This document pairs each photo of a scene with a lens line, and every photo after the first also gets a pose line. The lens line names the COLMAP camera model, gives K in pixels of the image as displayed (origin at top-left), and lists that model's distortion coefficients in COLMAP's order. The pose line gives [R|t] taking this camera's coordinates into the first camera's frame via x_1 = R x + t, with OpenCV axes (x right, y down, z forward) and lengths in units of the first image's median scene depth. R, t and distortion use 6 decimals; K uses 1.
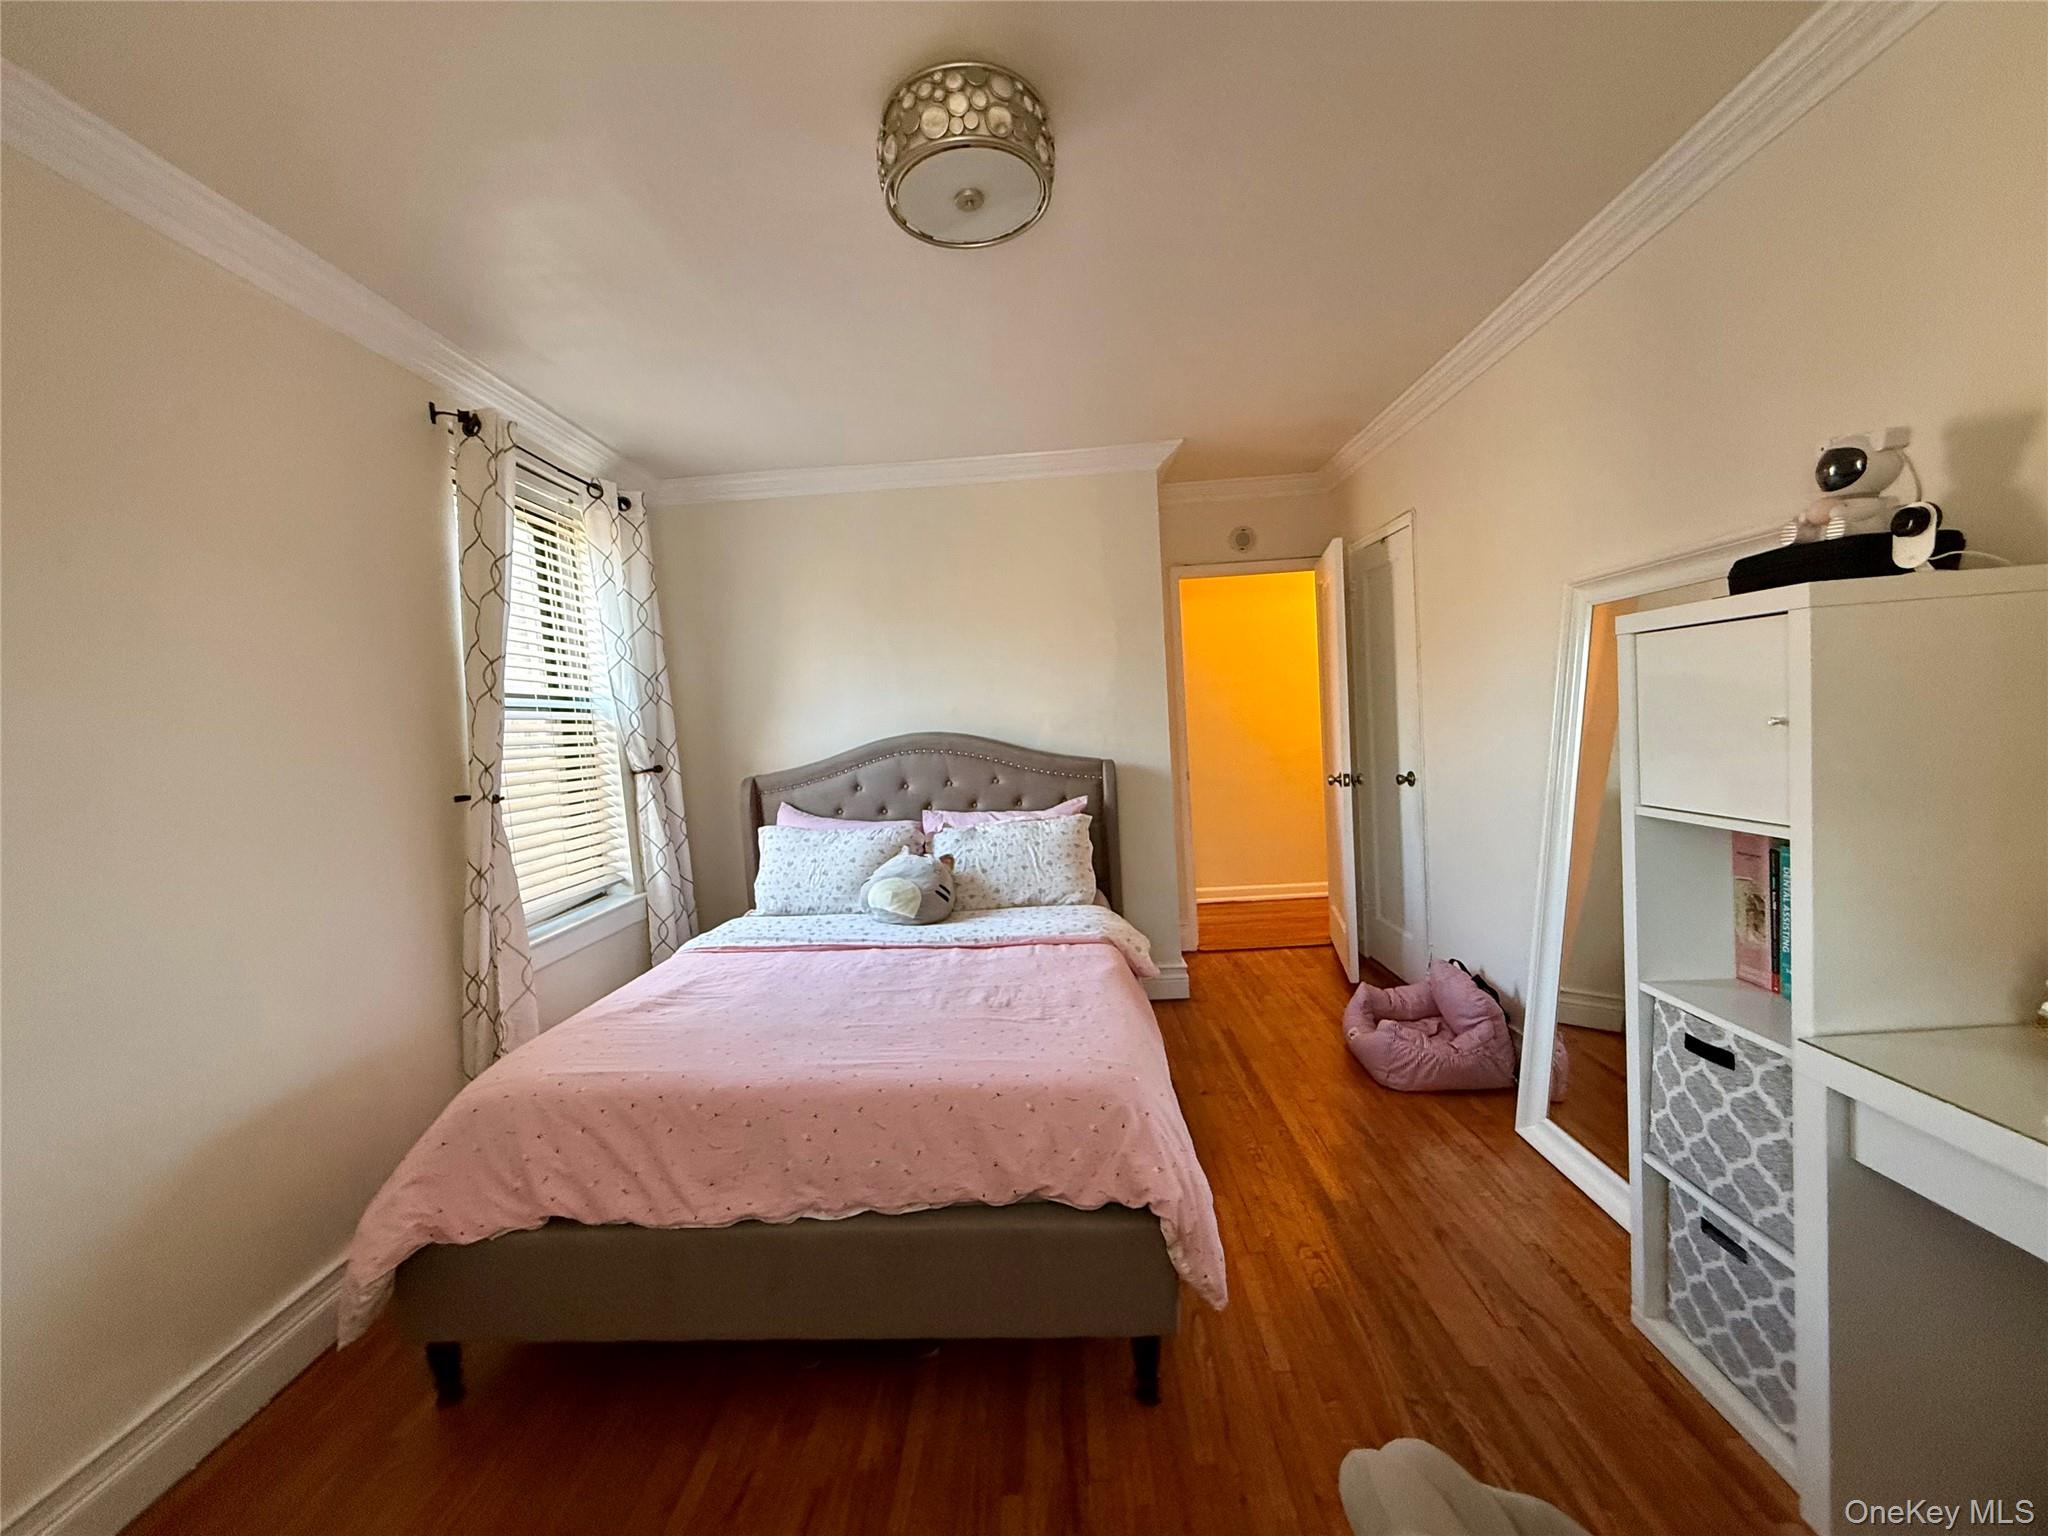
lens RADIAL K [[811.7, 0, 1020.7], [0, 811.7, 772.0], [0, 0, 1]] dist [-0.001122, -0.000386]
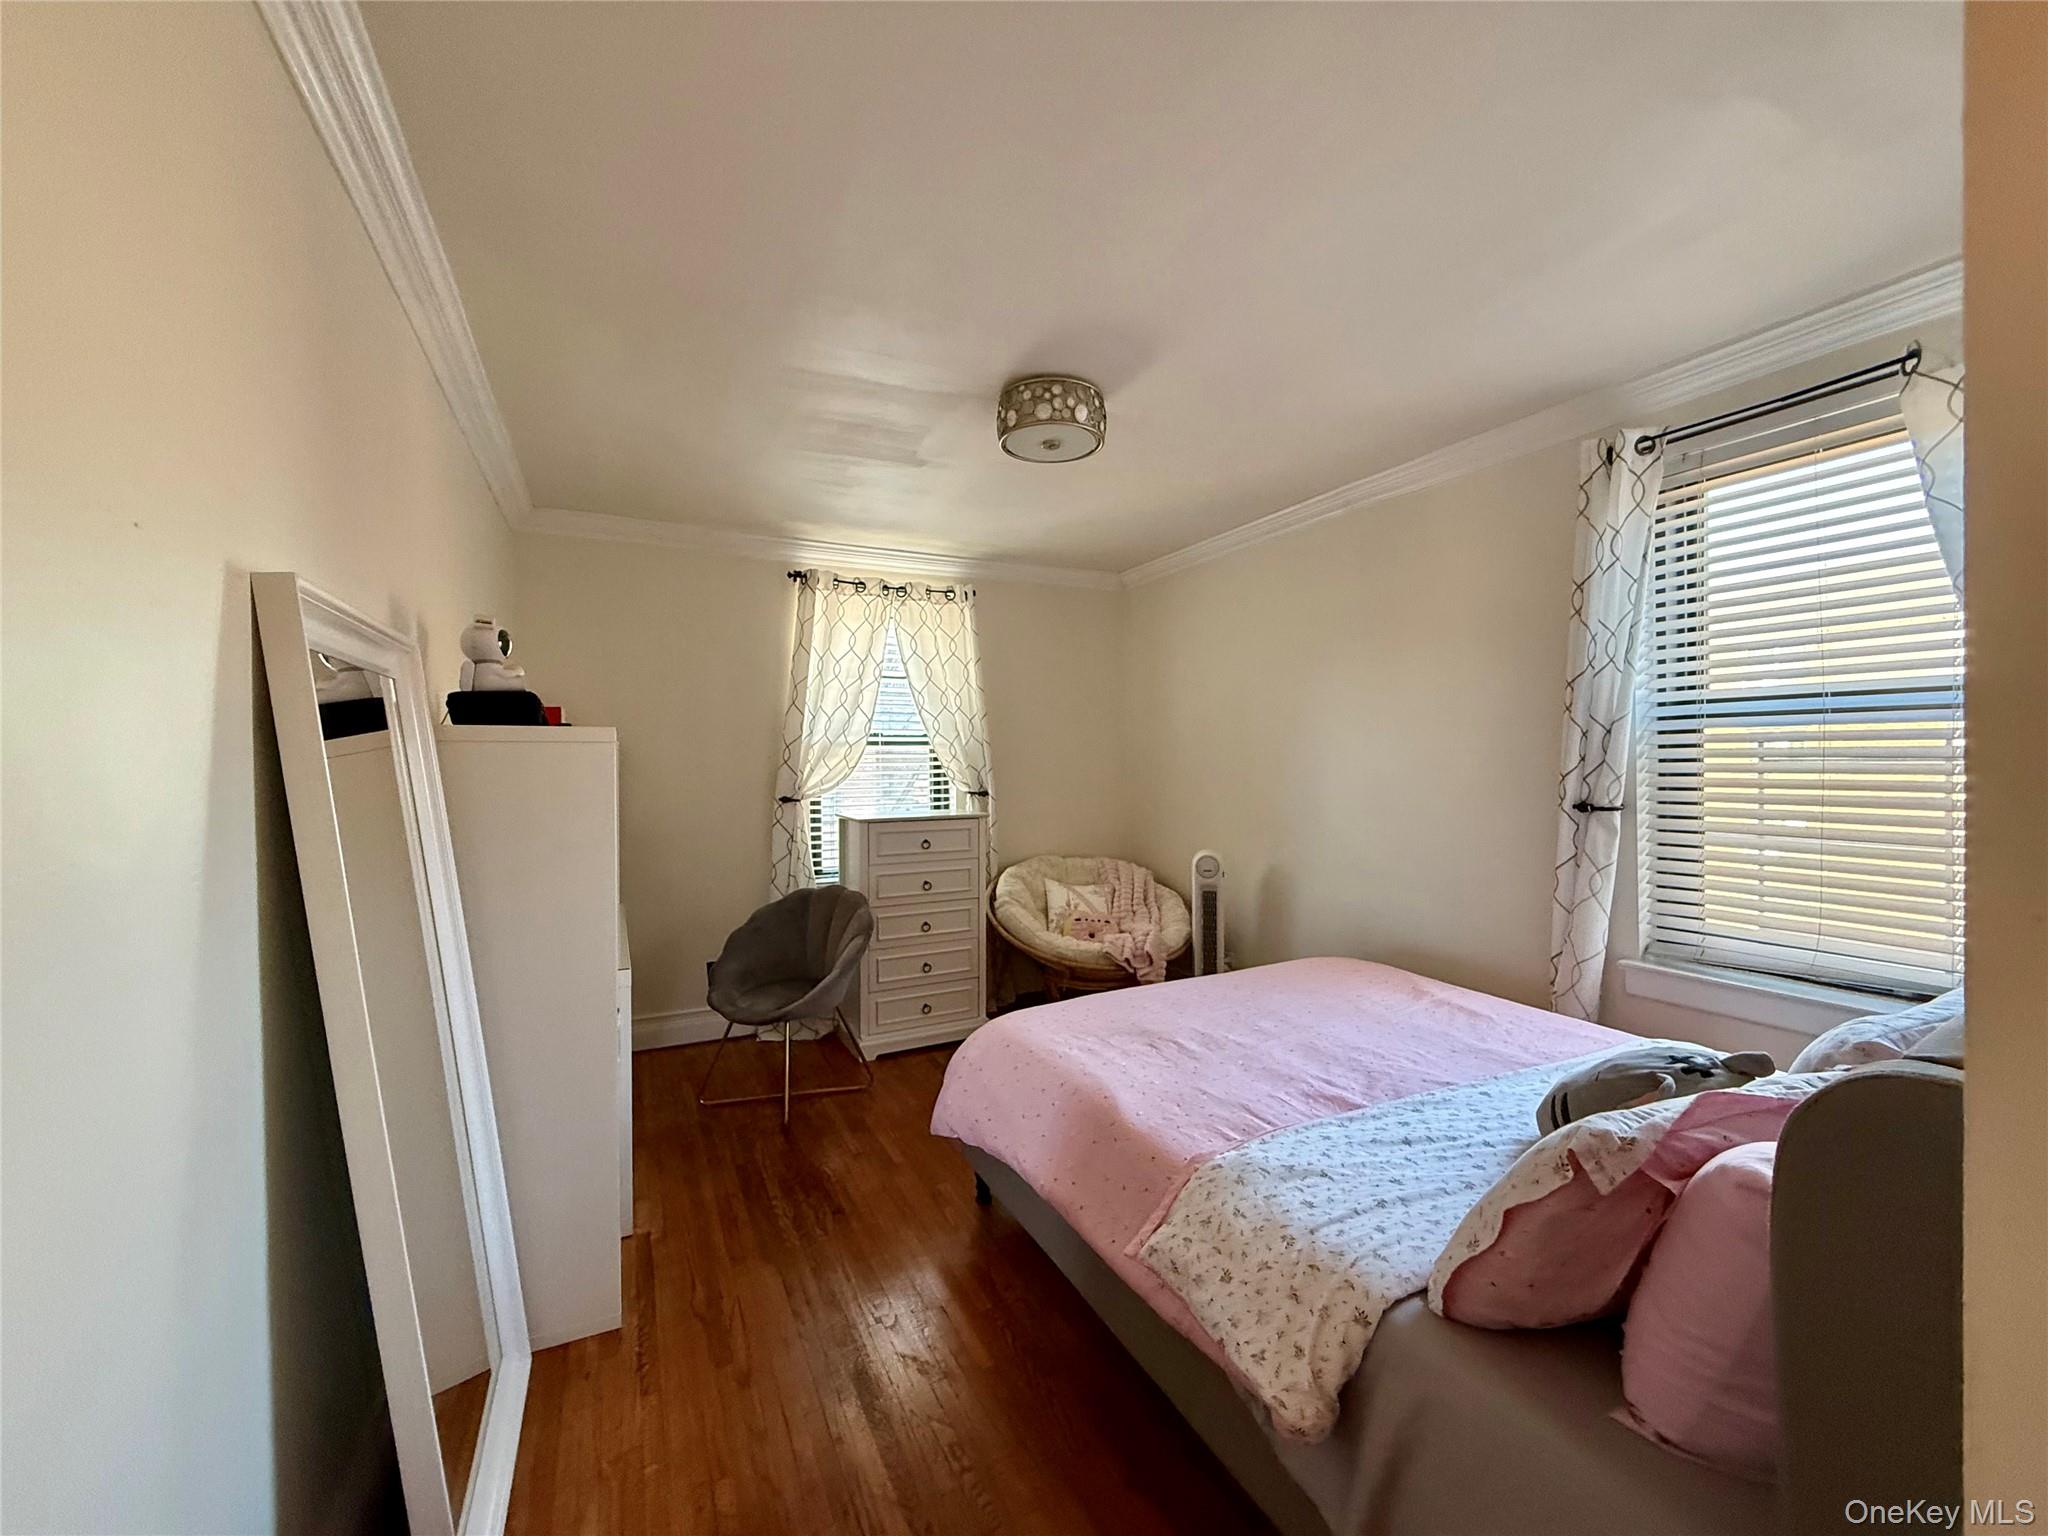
lens RADIAL K [[811.7, 0, 1020.7], [0, 811.7, 772.0], [0, 0, 1]] dist [-0.001122, -0.000386]
pose [[-0.879839, 0.080661, -0.468377, 0.575182], [0.037283, 0.994170, 0.101175, -0.168204], [0.473807, 0.071555, -0.877717, 1.762981]]
